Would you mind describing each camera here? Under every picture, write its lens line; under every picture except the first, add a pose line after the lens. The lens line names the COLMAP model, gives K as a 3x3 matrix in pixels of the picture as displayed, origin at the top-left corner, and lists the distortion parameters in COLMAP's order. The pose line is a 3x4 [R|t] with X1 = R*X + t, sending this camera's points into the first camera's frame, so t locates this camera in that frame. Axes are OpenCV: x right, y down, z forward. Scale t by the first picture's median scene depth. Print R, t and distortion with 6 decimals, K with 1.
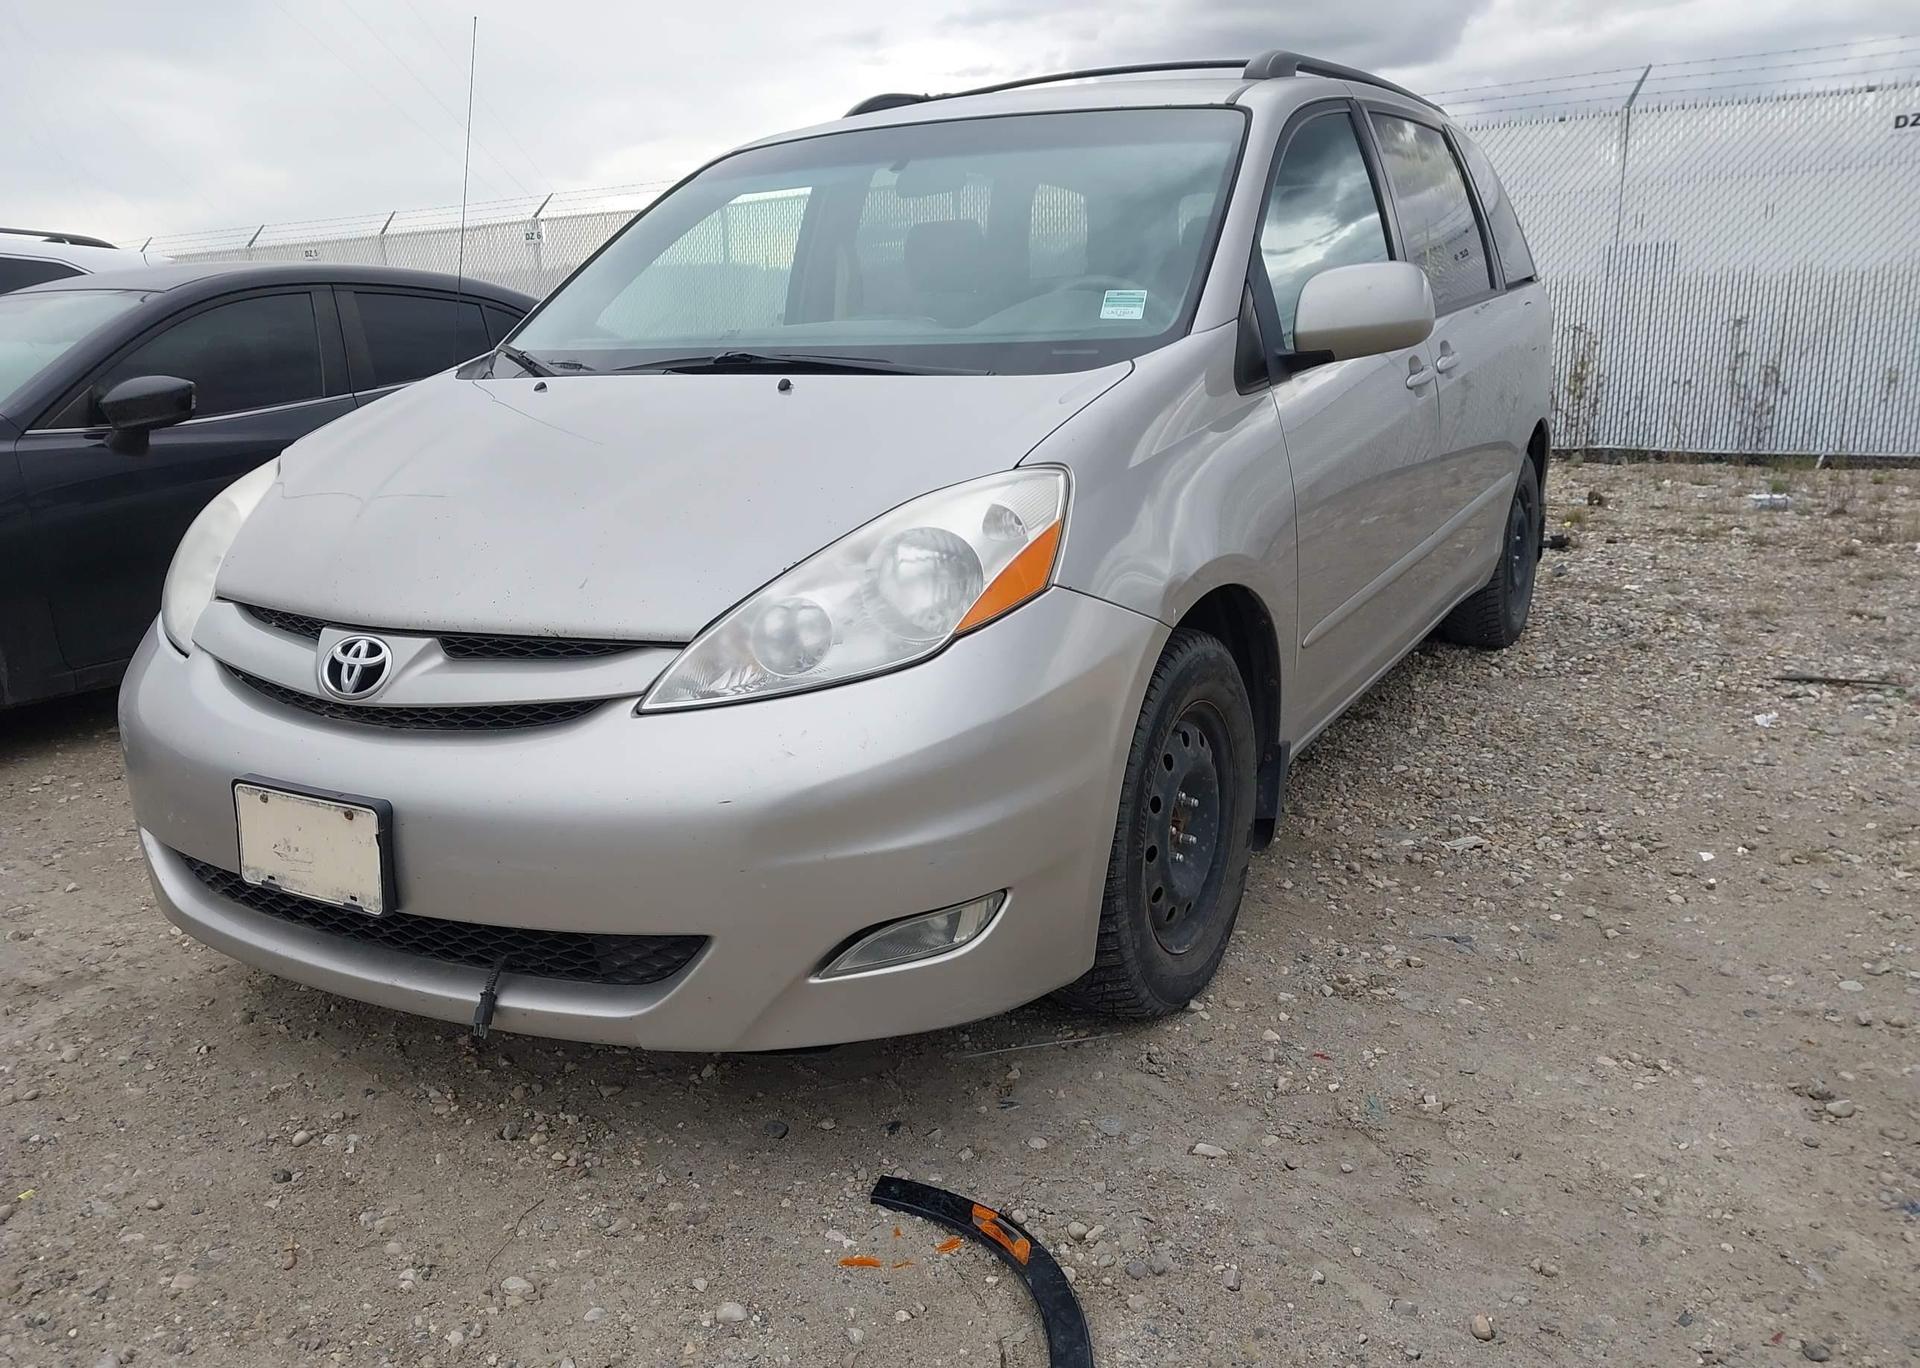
lens RADIAL K [[1531.8, 0, 960.0], [0, 1531.8, 684.0], [0, 0, 1]] dist [0.116226, -0.201722]
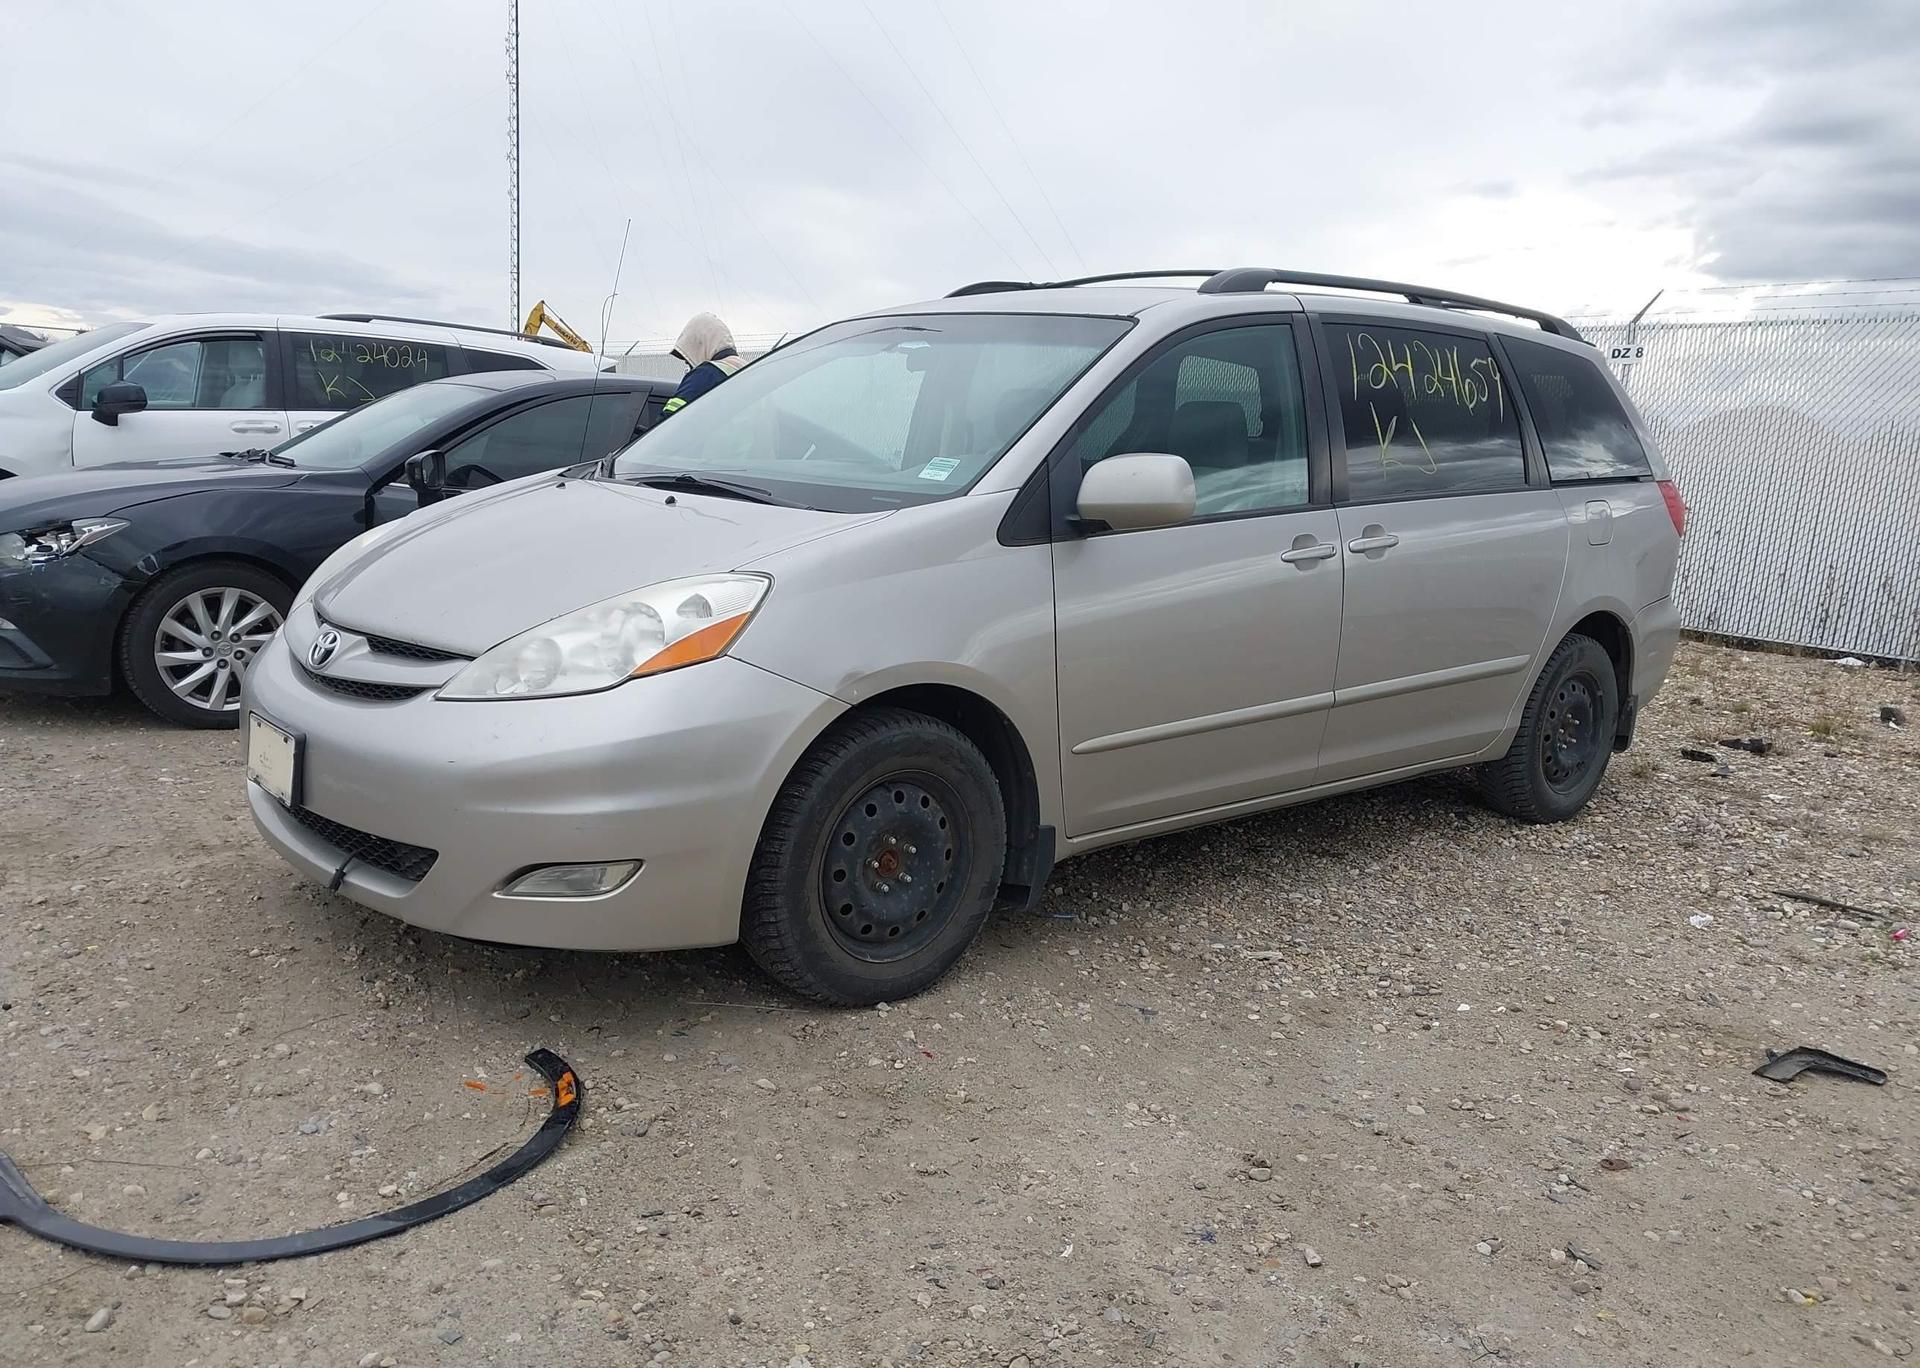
lens RADIAL K [[1531.8, 0, 960.0], [0, 1531.8, 684.0], [0, 0, 1]] dist [0.116226, -0.201722]
pose [[0.936232, 0.138903, -0.322762, 0.702988], [-0.162510, 0.985575, -0.047241, -0.006811], [0.311545, 0.096680, 0.945300, -0.256392]]
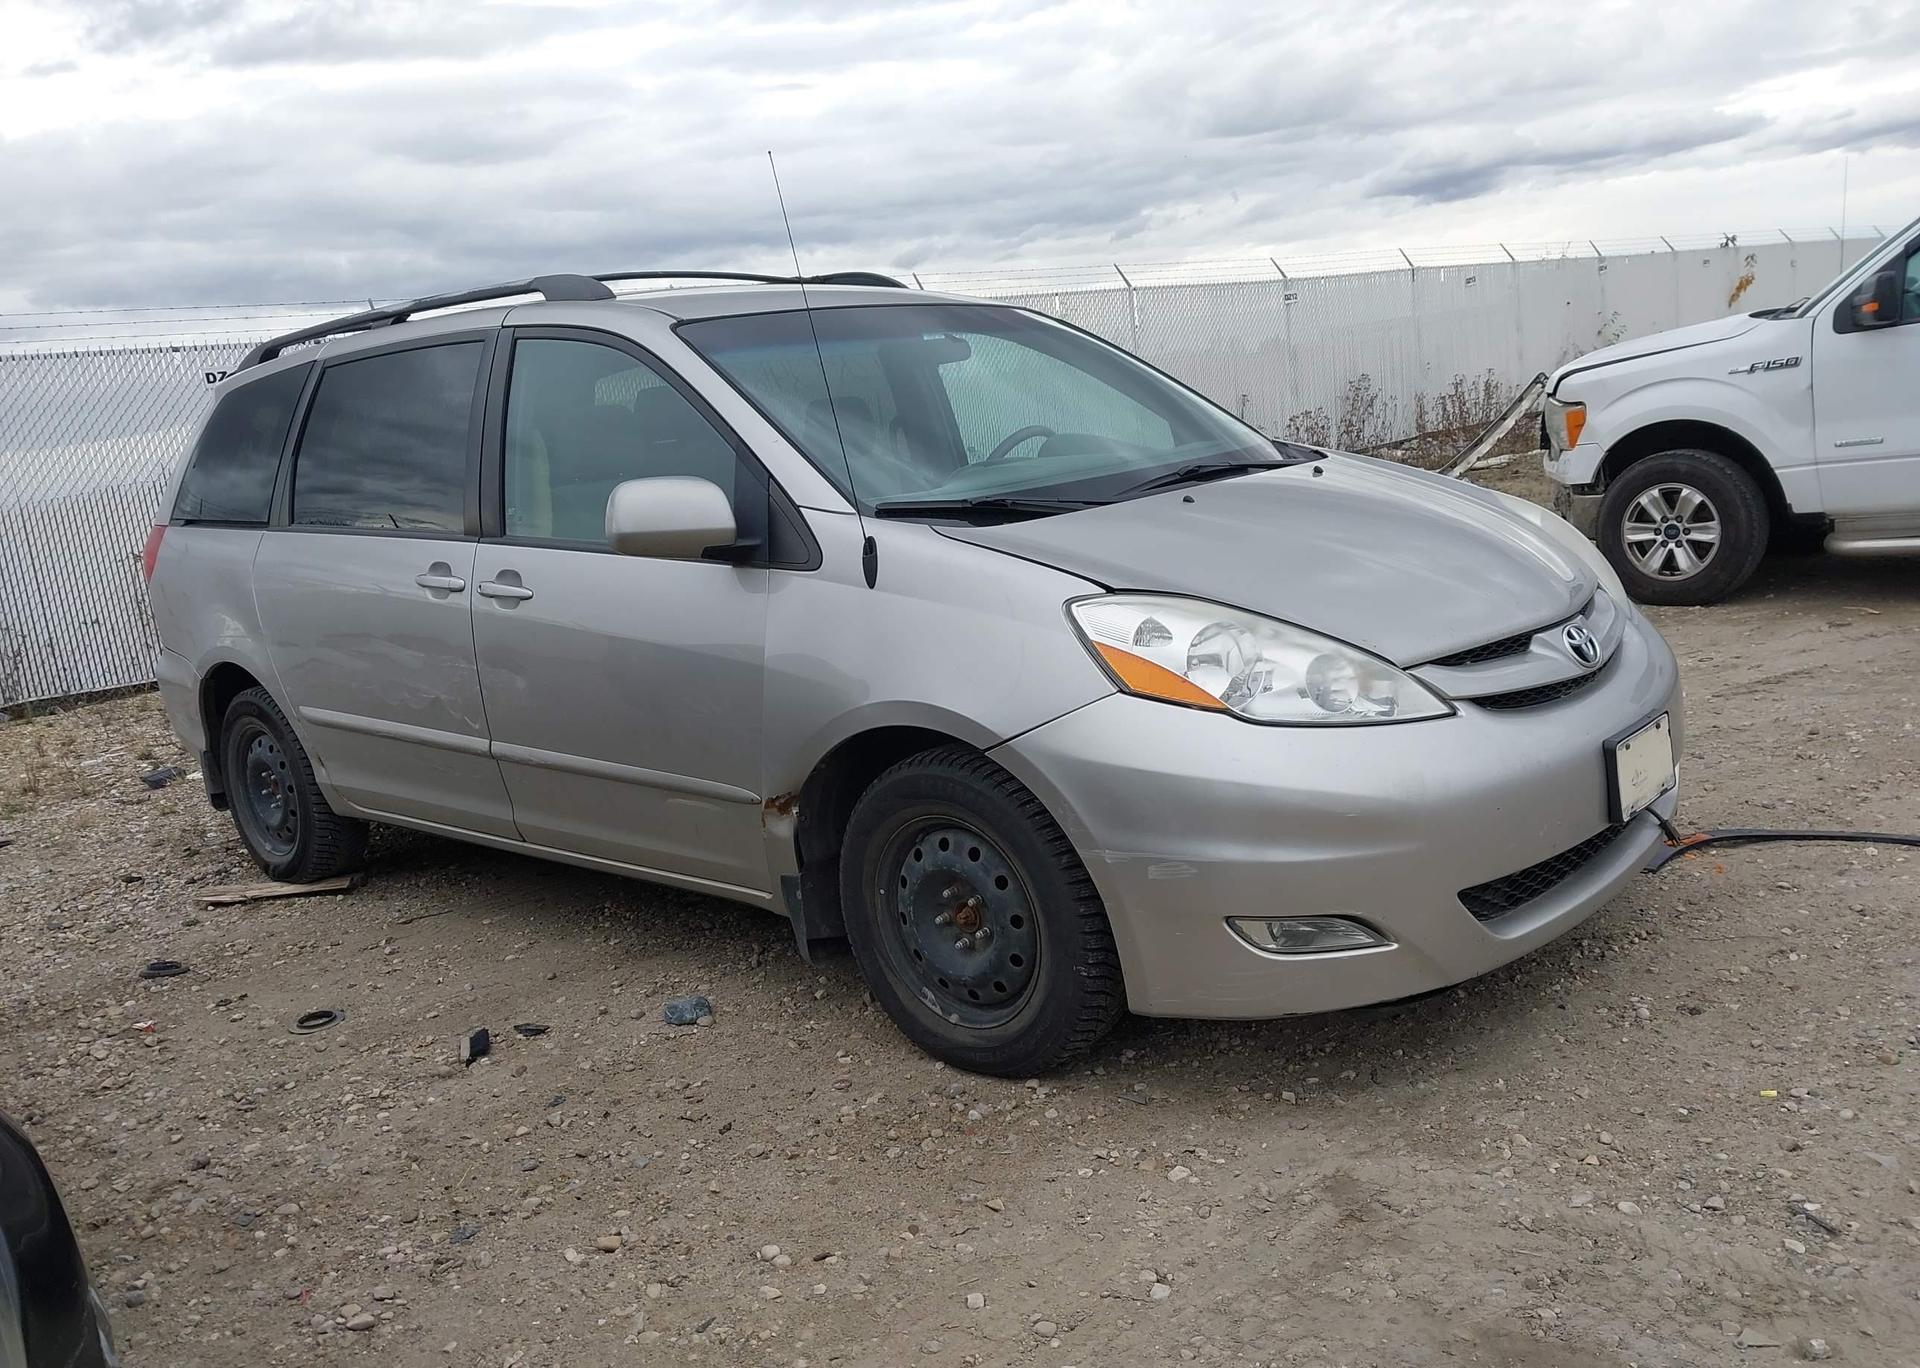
lens RADIAL K [[1546.9, 0, 960.0], [0, 1546.9, 684.0], [0, 0, 1]] dist [0.009948, -0.006455]
pose [[0.195159, -0.161174, 0.967438, -1.833195], [0.330138, 0.939638, 0.089944, -0.284946], [-0.923538, 0.301835, 0.236588, 1.196795]]
